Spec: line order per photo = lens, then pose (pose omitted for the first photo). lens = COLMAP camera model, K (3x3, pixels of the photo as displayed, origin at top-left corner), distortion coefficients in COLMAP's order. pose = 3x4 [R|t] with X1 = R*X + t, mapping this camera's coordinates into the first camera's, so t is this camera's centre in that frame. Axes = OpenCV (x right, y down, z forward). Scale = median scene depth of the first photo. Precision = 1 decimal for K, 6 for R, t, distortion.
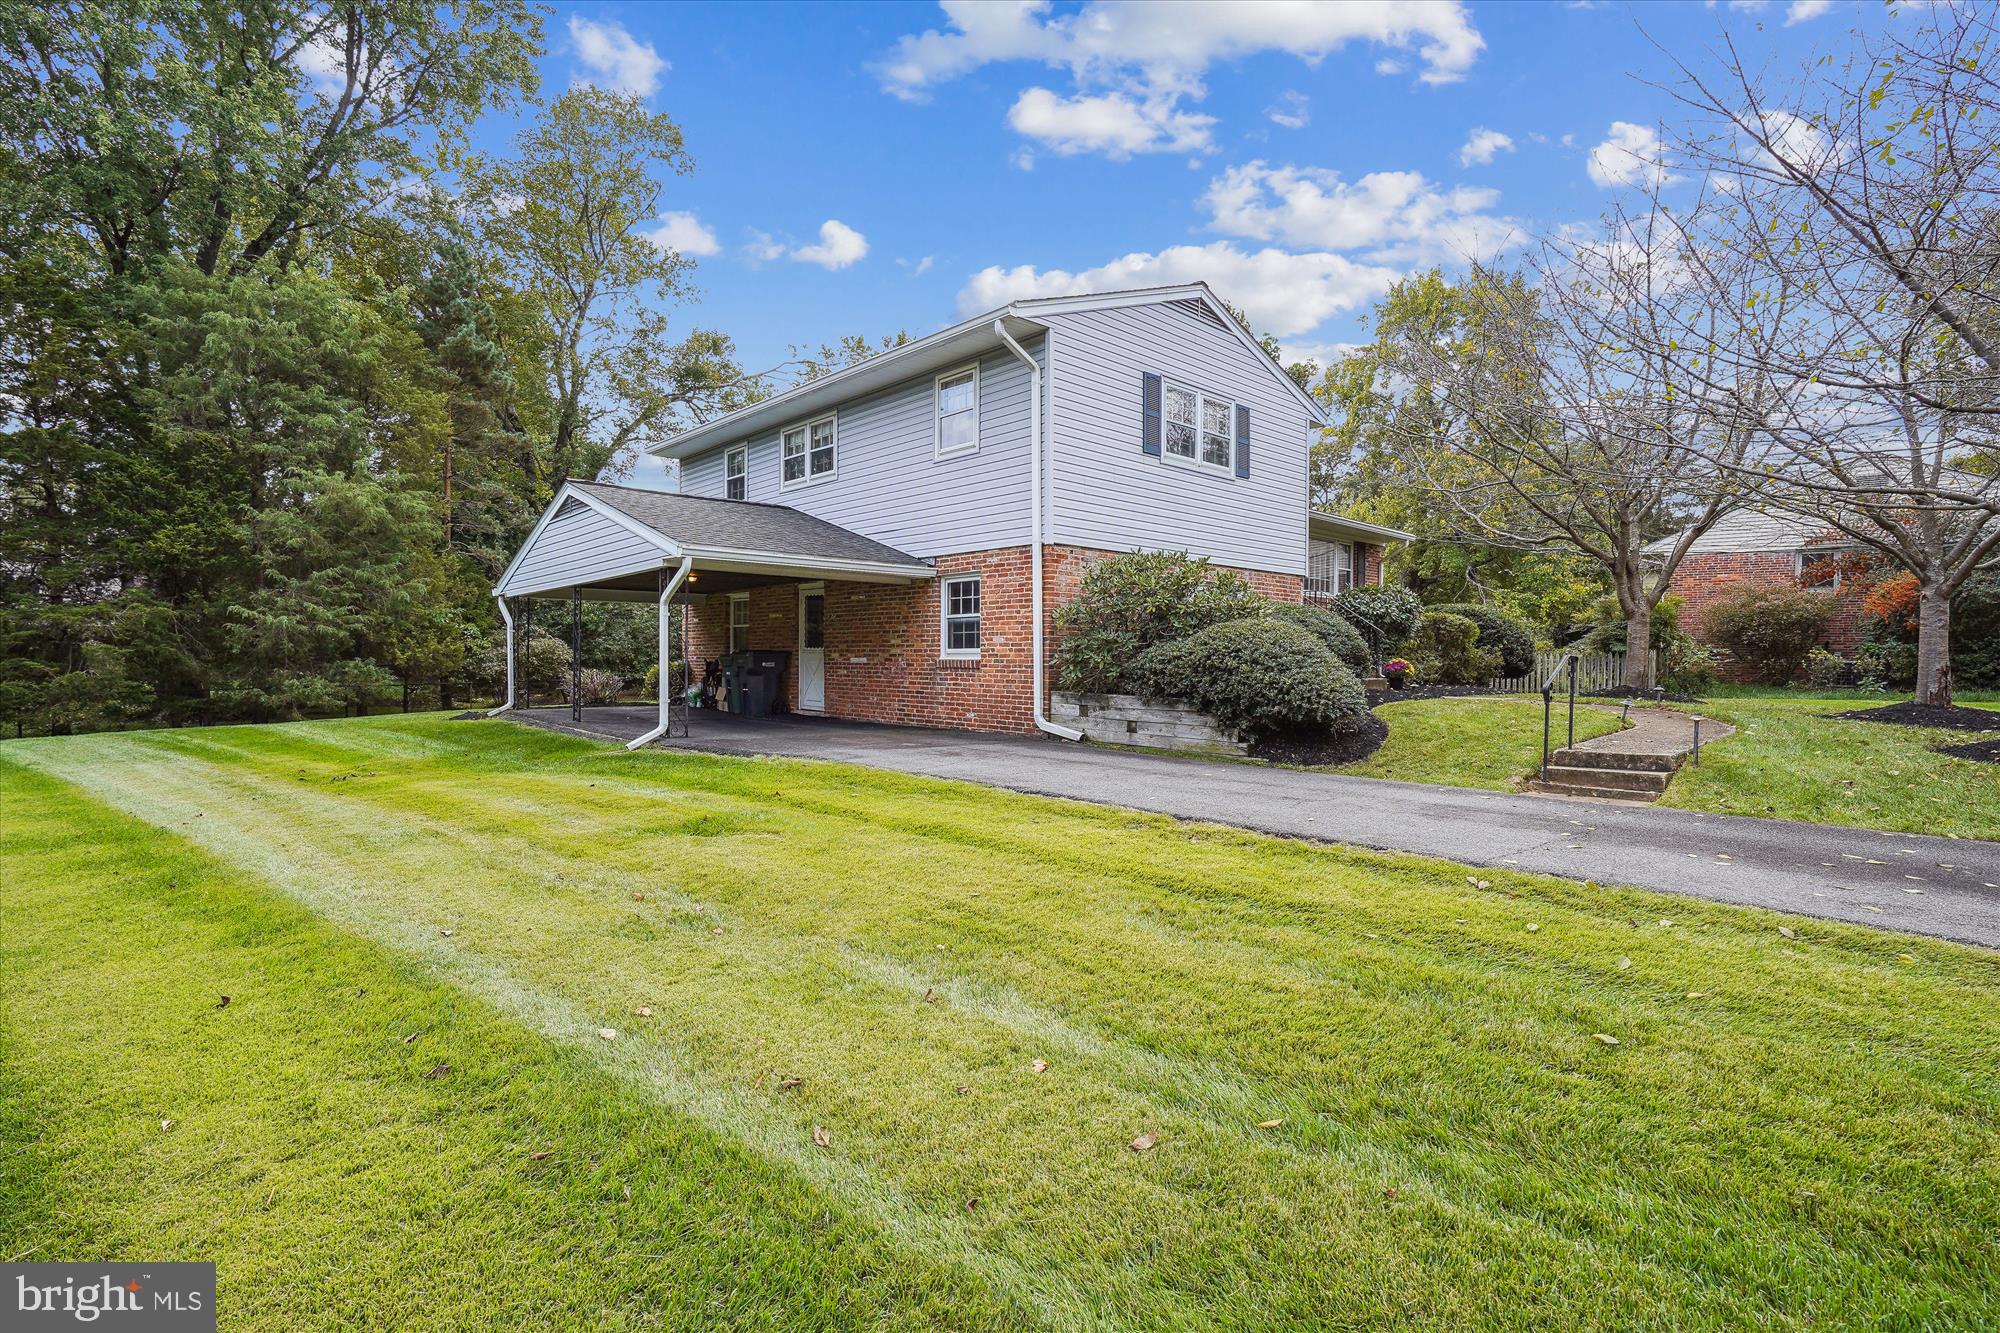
lens RADIAL K [[924.5, 0, 988.4], [0, 924.5, 679.1], [0, 0, 1]] dist [-0.046948, 0.013804]
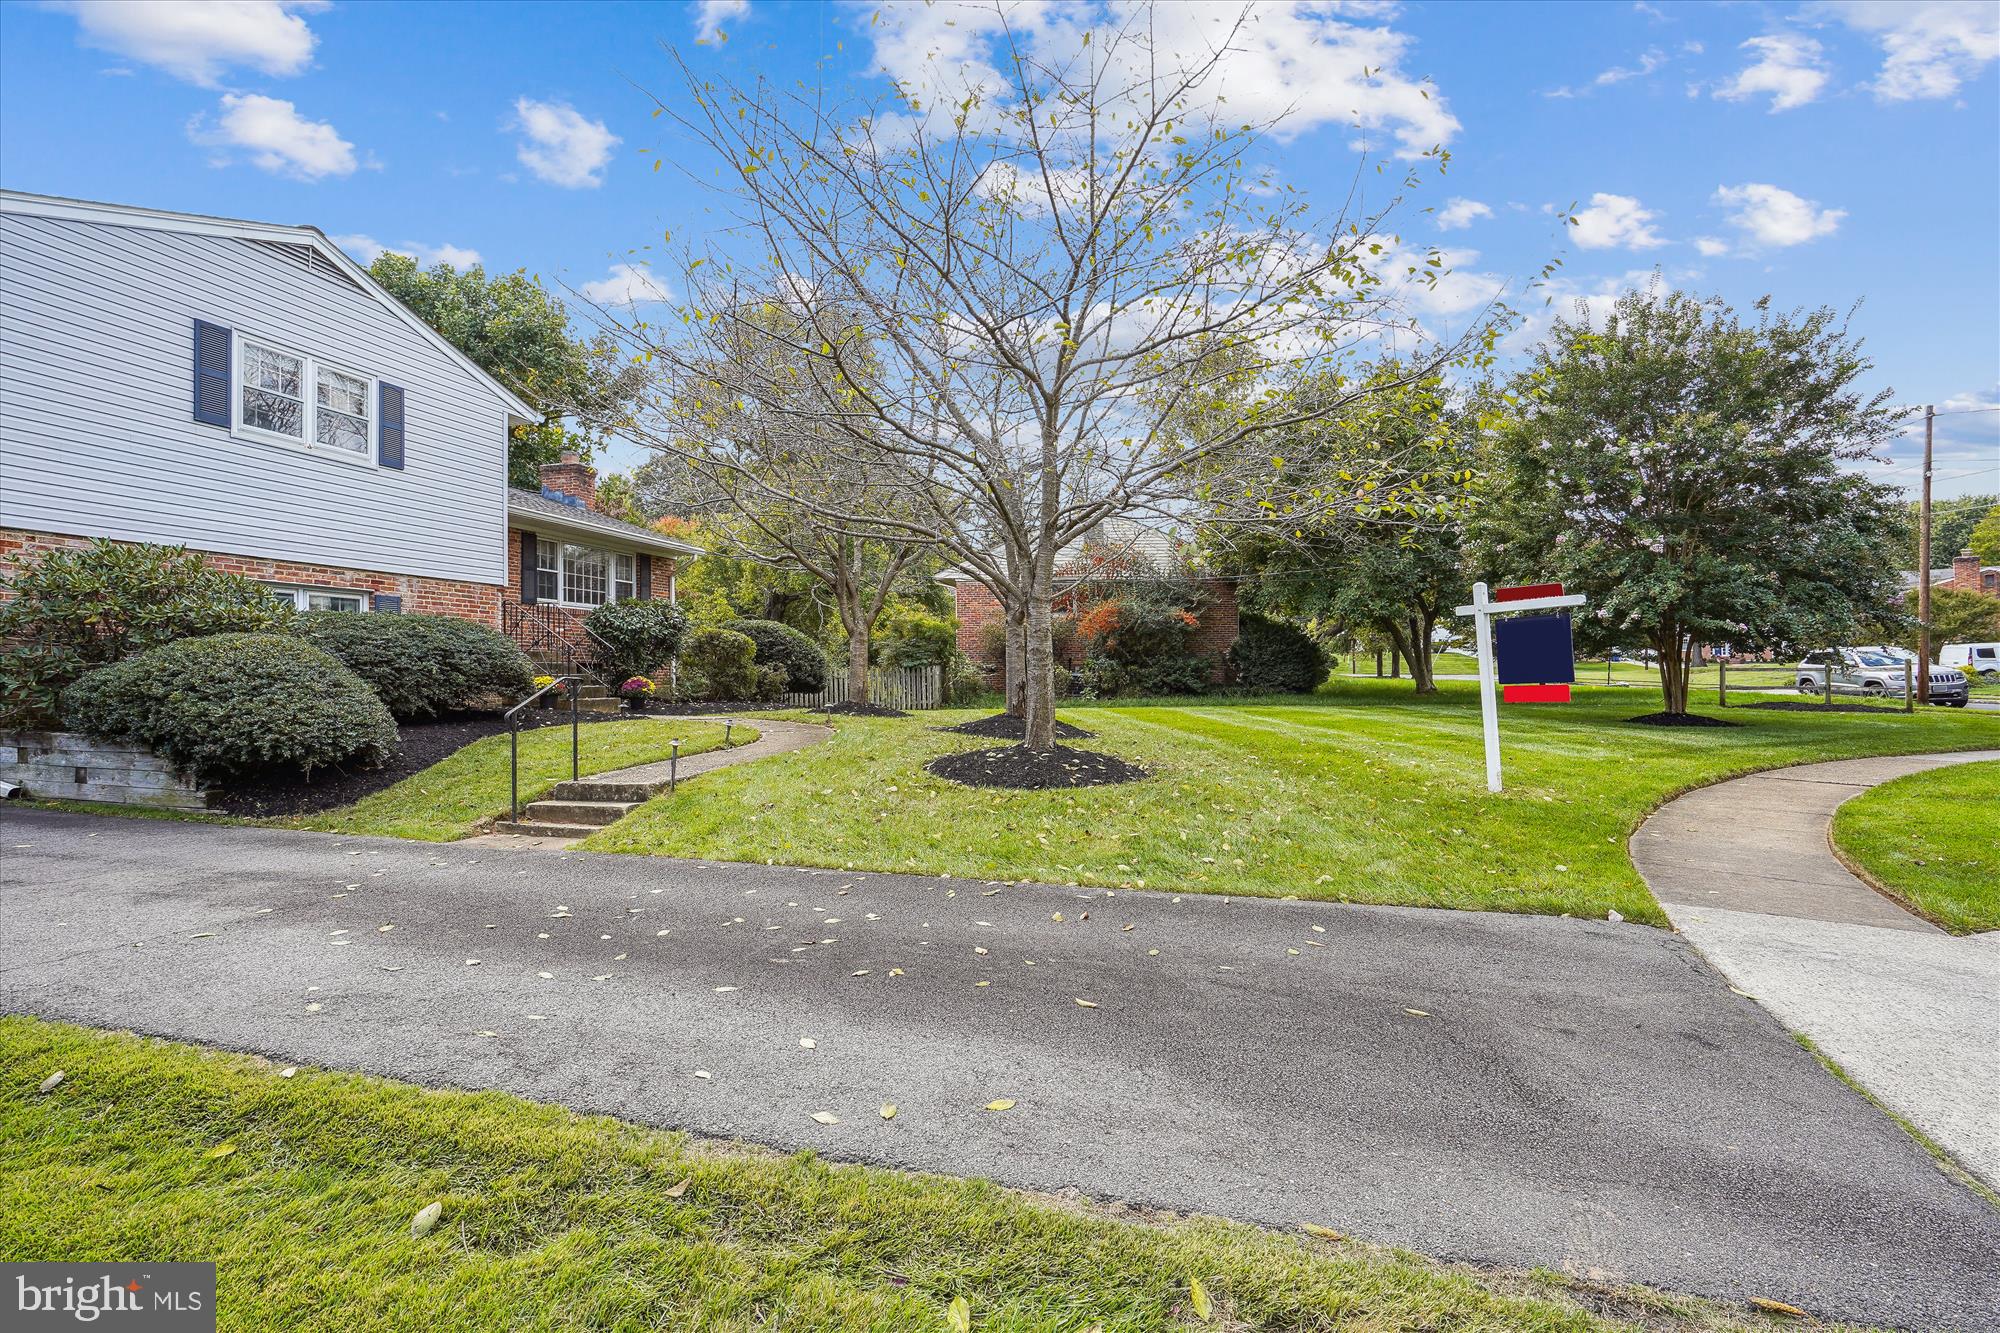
lens RADIAL K [[924.5, 0, 997.0], [0, 924.5, 664.6], [0, 0, 1]] dist [-0.046948, 0.013804]
pose [[0.850204, -0.001635, 0.526451, 0.346141], [0.017547, 0.999528, -0.025234, -0.005598], [-0.526161, 0.030692, 0.849831, -0.007221]]
